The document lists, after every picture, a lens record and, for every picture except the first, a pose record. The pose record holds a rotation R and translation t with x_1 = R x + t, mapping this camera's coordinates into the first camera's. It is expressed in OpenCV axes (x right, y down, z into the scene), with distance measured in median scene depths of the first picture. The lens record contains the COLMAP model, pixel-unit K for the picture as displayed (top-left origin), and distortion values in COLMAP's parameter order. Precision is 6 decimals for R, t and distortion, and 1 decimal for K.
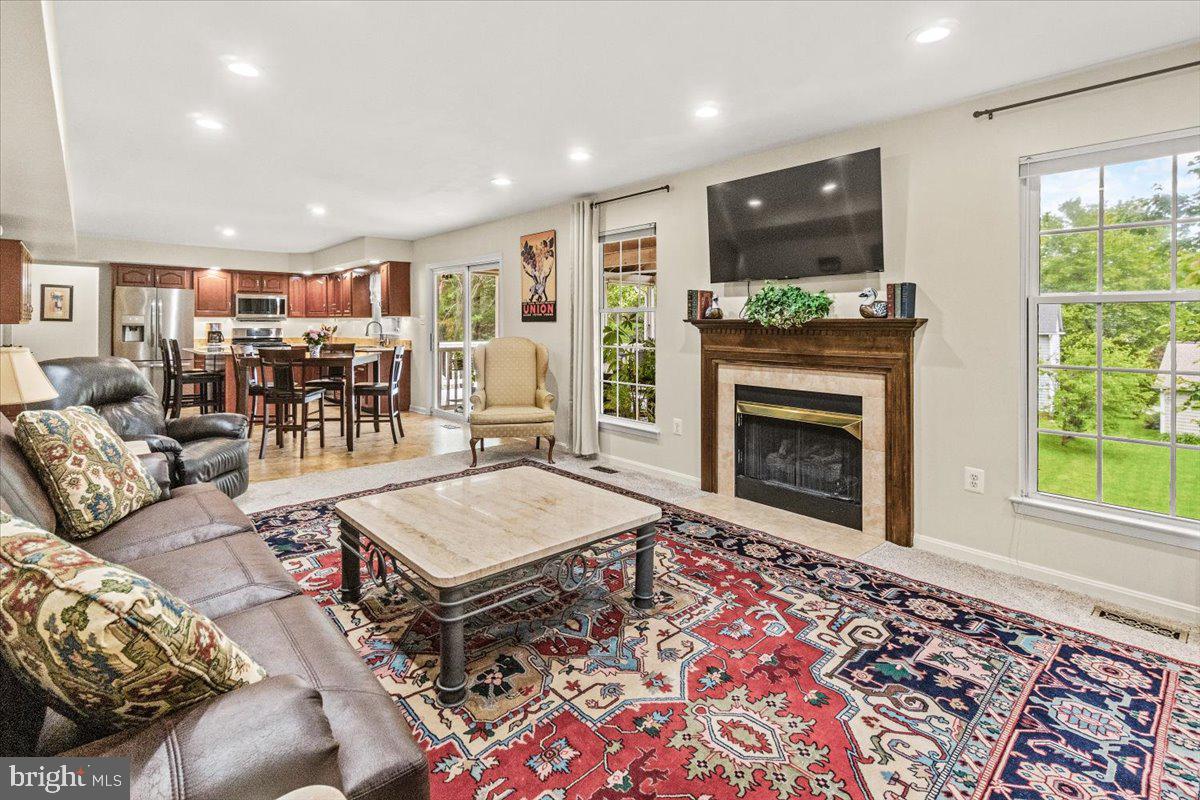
lens RADIAL K [[572.6, 0, 596.3], [0, 572.6, 322.1], [0, 0, 1]] dist [-0.001373, 0.000854]
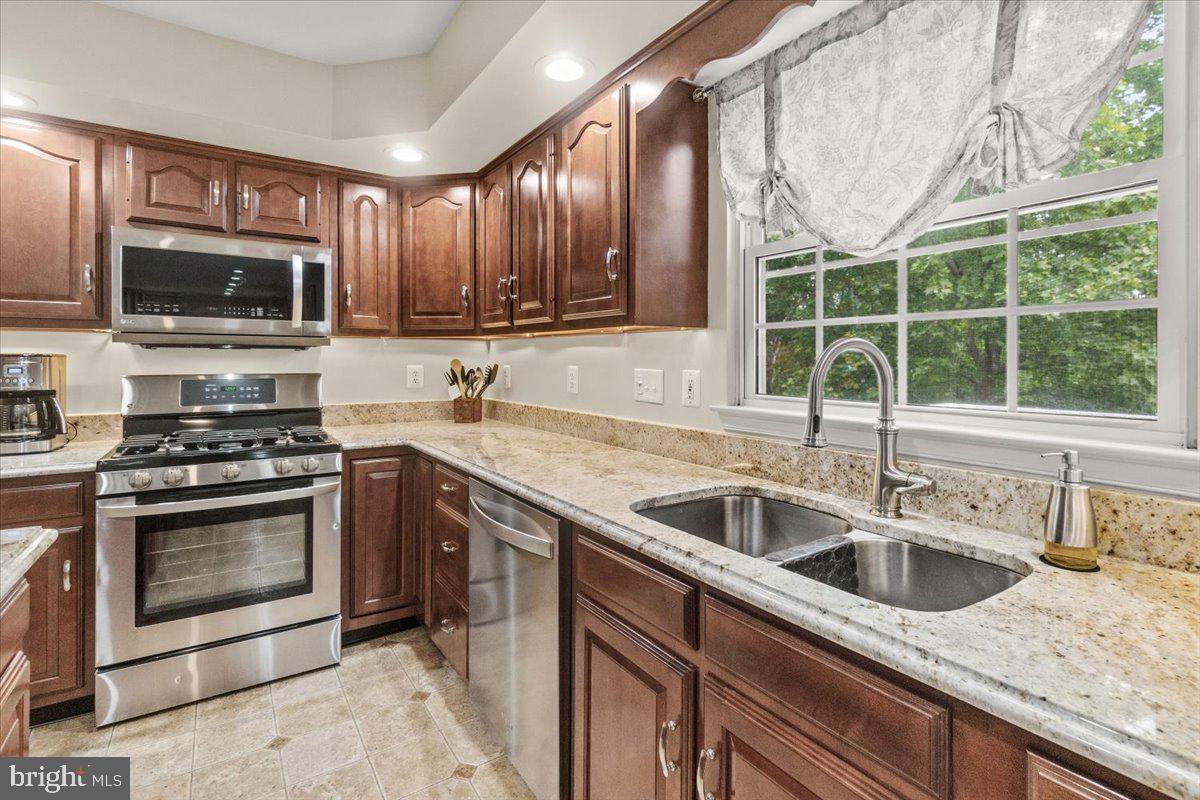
lens RADIAL K [[572.6, 0, 597.9], [0, 572.6, 362.0], [0, 0, 1]] dist [-0.001373, 0.000854]
pose [[0.989802, 0.003692, -0.142405, -0.623184], [-0.002619, 0.999967, 0.007721, 0.003967], [0.142428, -0.007269, 0.989778, 1.233514]]
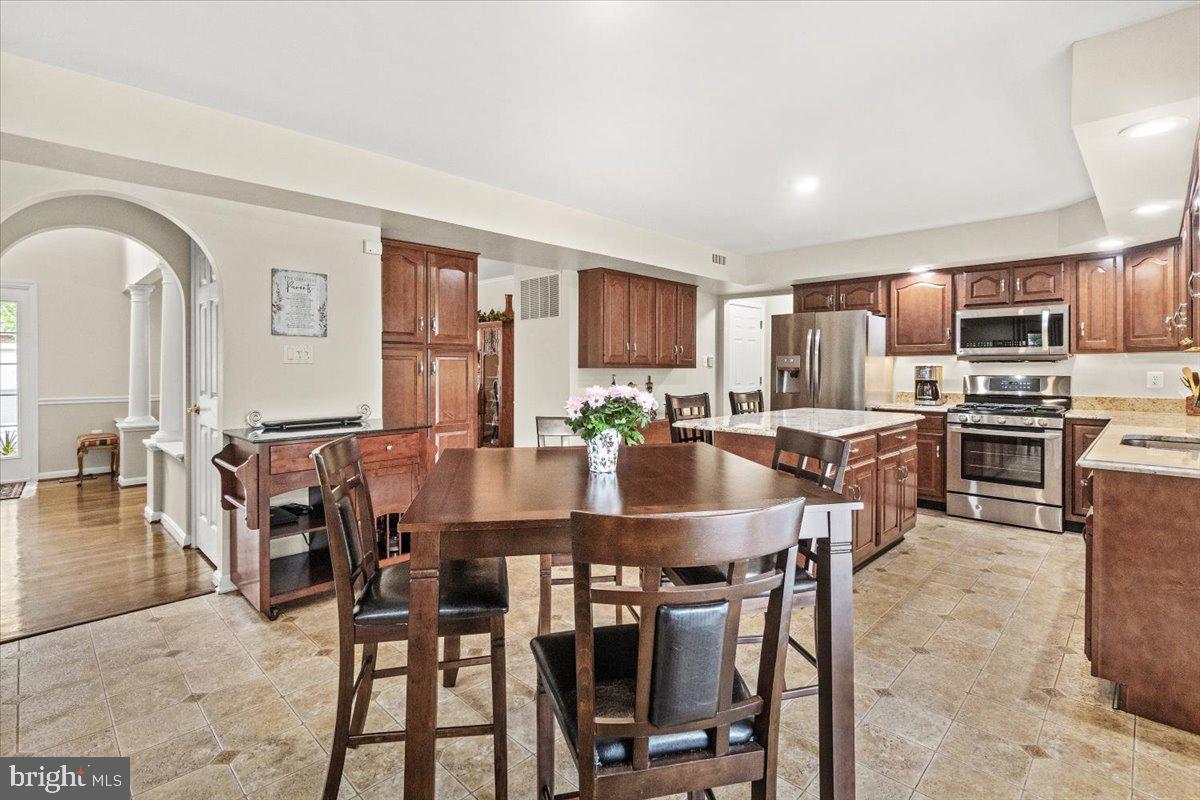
lens RADIAL K [[572.6, 0, 601.9], [0, 572.6, 372.1], [0, 0, 1]] dist [-0.001373, 0.000854]
pose [[0.073386, 0.004055, -0.997295, -0.184777], [0.003520, 0.999984, 0.004325, 0.006488], [0.997297, -0.003828, 0.073371, 0.969931]]
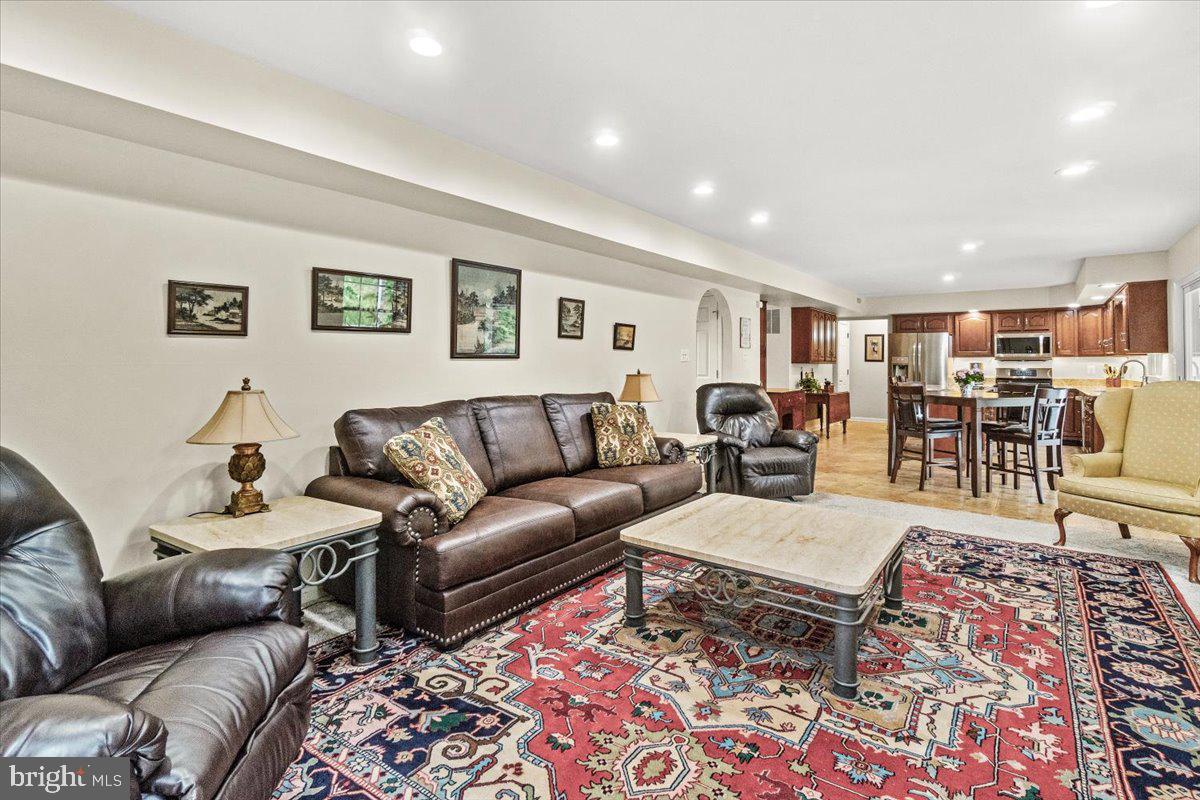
lens RADIAL K [[572.6, 0, 610.0], [0, 572.6, 355.1], [0, 0, 1]] dist [-0.001373, 0.000854]
pose [[0.202996, -0.015414, -0.979058, 0.341977], [0.000372, 0.999877, -0.015665, 0.005473], [0.979179, 0.002816, 0.202977, 0.199895]]
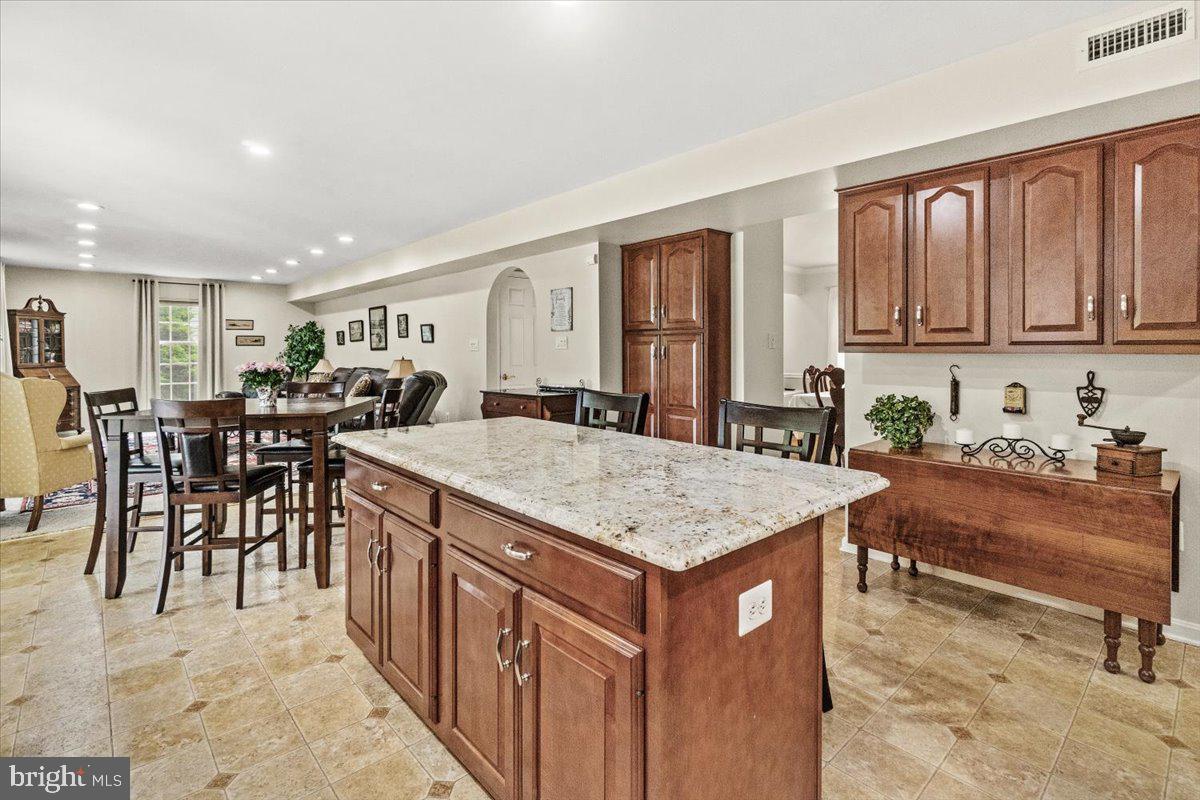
lens RADIAL K [[572.6, 0, 594.9], [0, 572.6, 354.9], [0, 0, 1]] dist [-0.001373, 0.000854]
pose [[-0.999993, 0.000073, -0.003613, -0.809965], [0.000053, 0.999986, 0.005372, 0.003726], [0.003613, 0.005372, -0.999979, 1.561505]]
